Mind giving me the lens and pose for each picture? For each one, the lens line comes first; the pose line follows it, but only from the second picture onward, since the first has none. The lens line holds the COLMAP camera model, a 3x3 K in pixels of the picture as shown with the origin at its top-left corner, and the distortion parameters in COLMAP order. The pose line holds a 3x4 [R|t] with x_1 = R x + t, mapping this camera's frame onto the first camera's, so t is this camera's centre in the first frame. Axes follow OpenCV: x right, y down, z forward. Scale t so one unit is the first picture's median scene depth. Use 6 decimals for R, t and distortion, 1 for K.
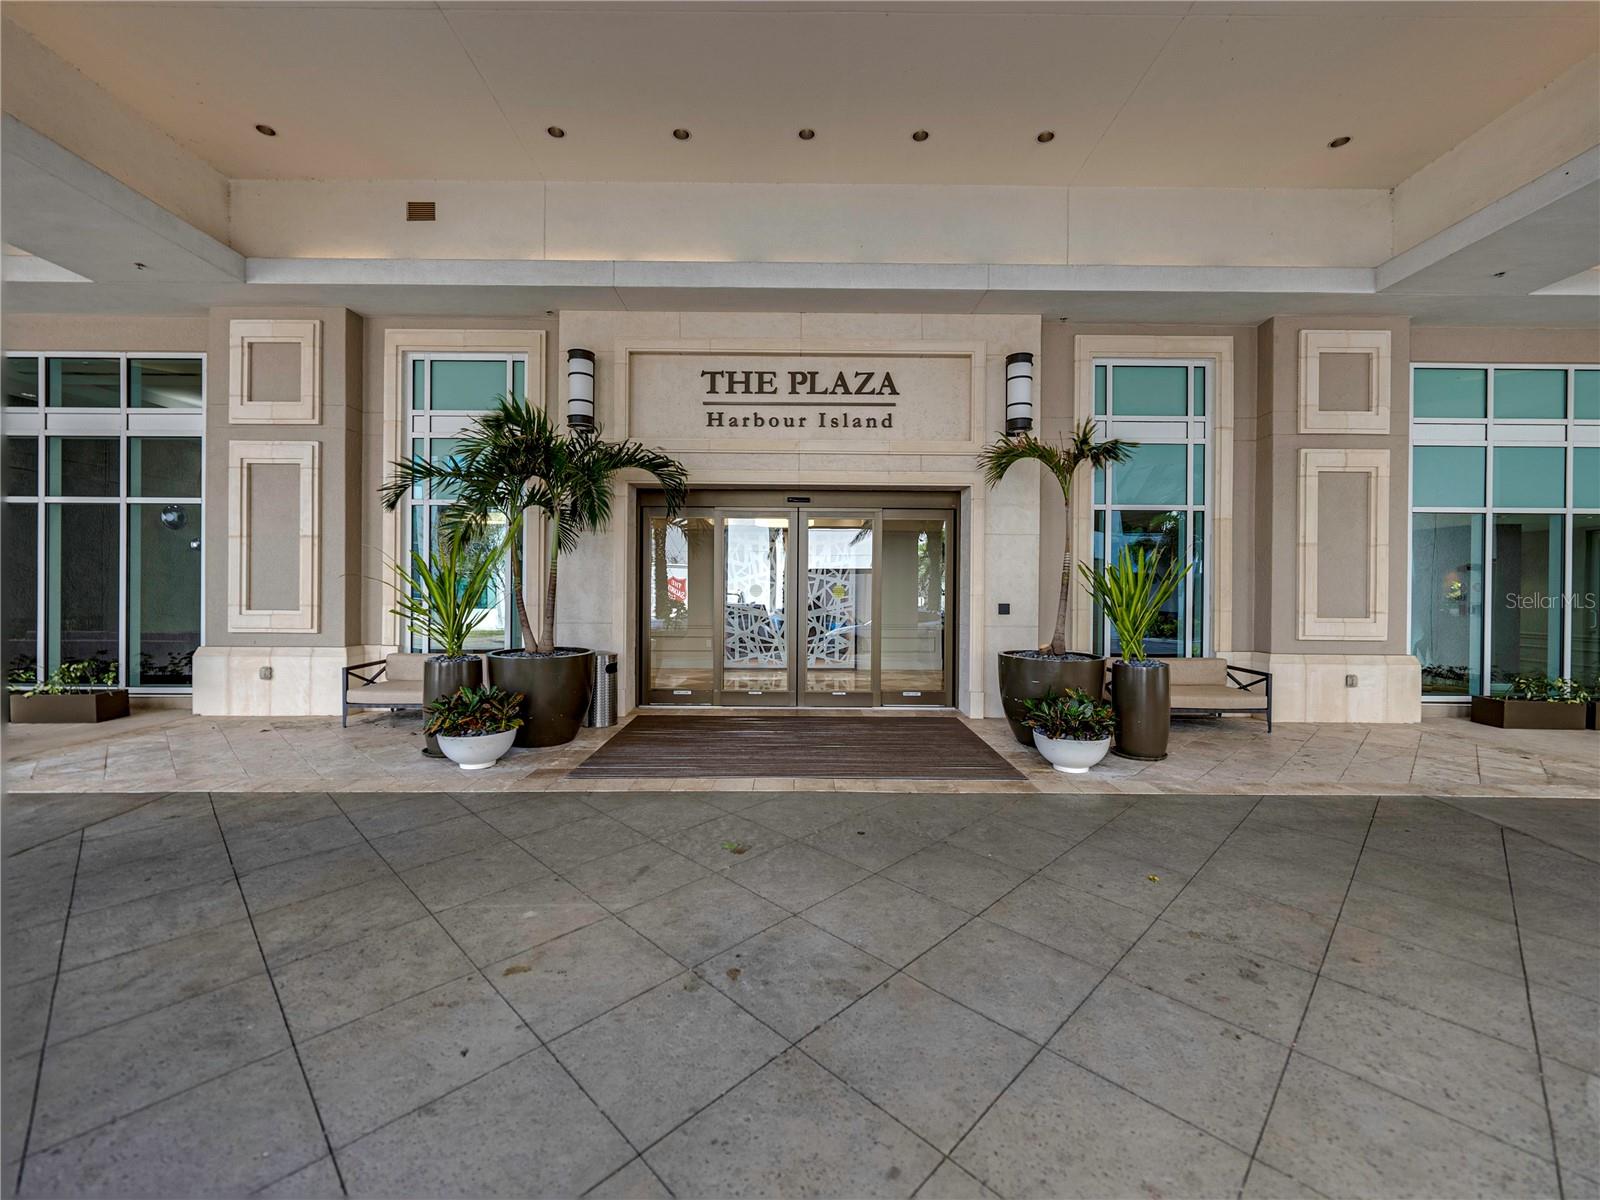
lens RADIAL K [[674.6, 0, 798.0], [0, 674.6, 616.3], [0, 0, 1]] dist [-0.003072, -0.000391]
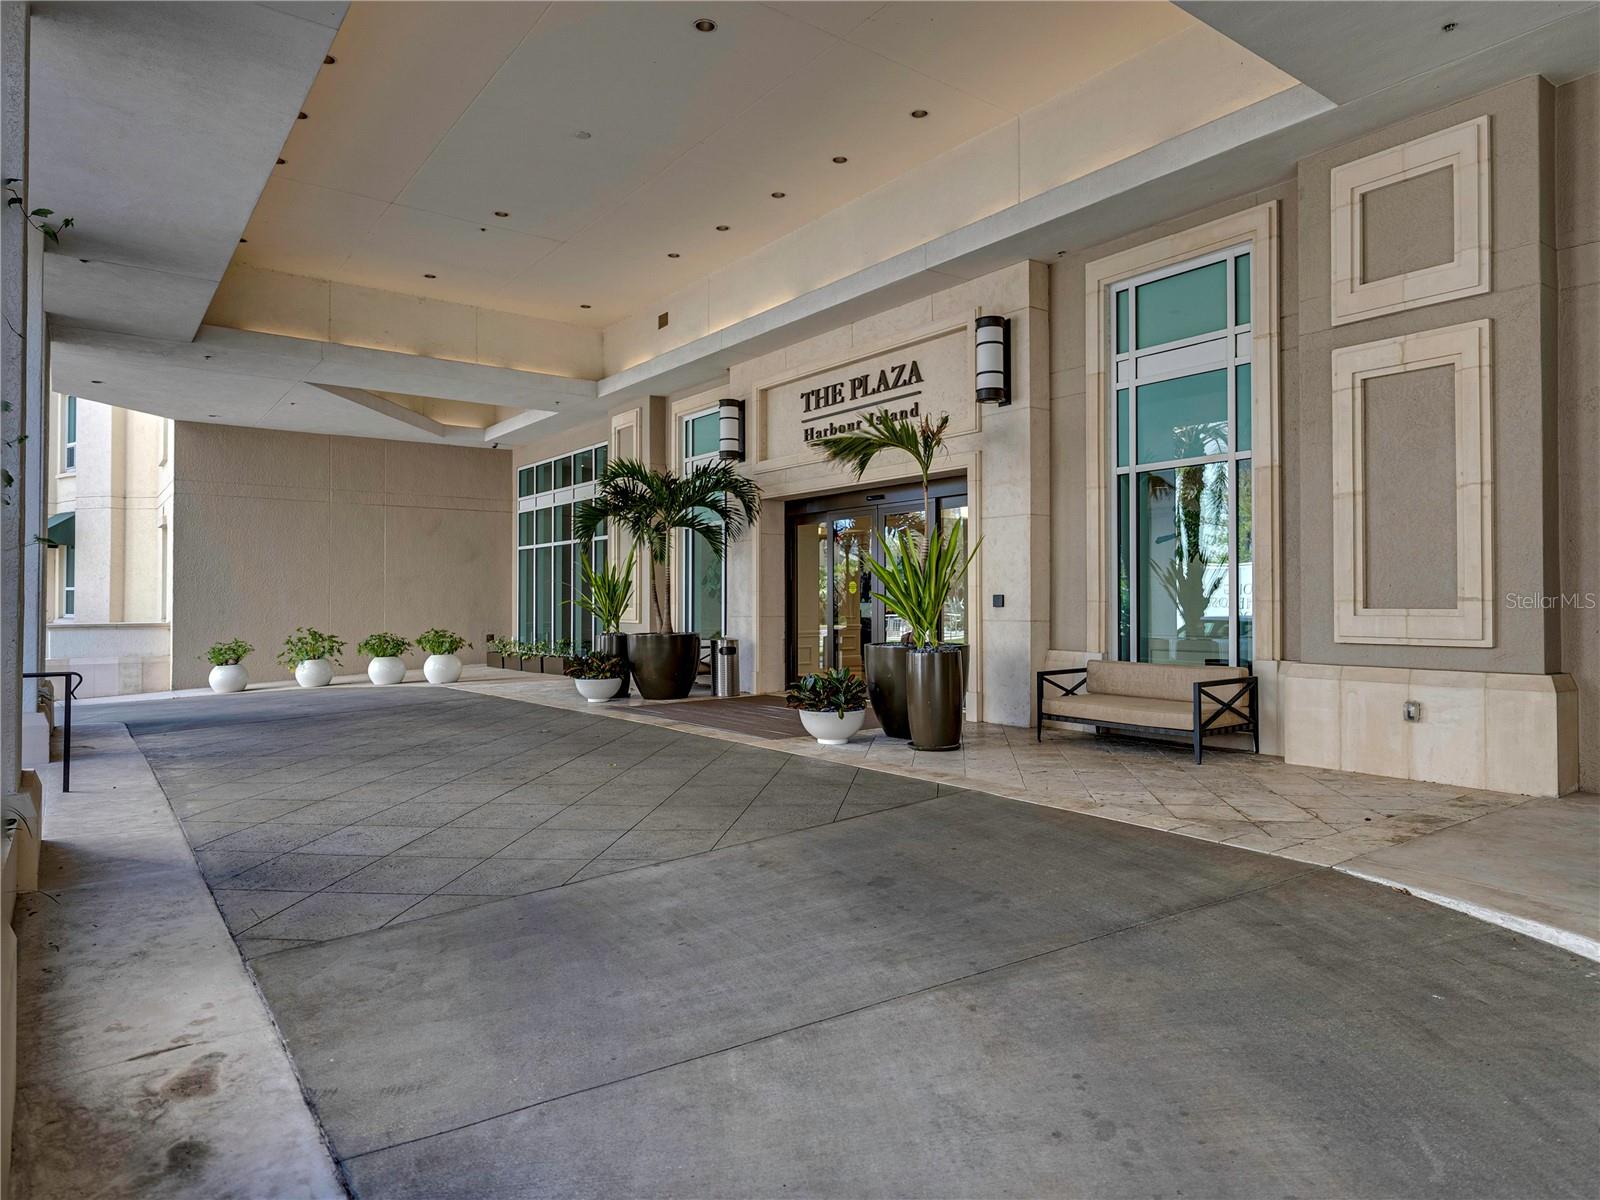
lens RADIAL K [[1002.3, 0, 800.0], [0, 1002.3, 600.0], [0, 0, 1]] dist [0.010047, -0.003260]
pose [[0.589044, -0.012244, -0.808008, 1.212932], [0.000983, 0.999895, -0.014435, 0.007433], [0.808101, 0.007709, 0.588994, 0.008465]]
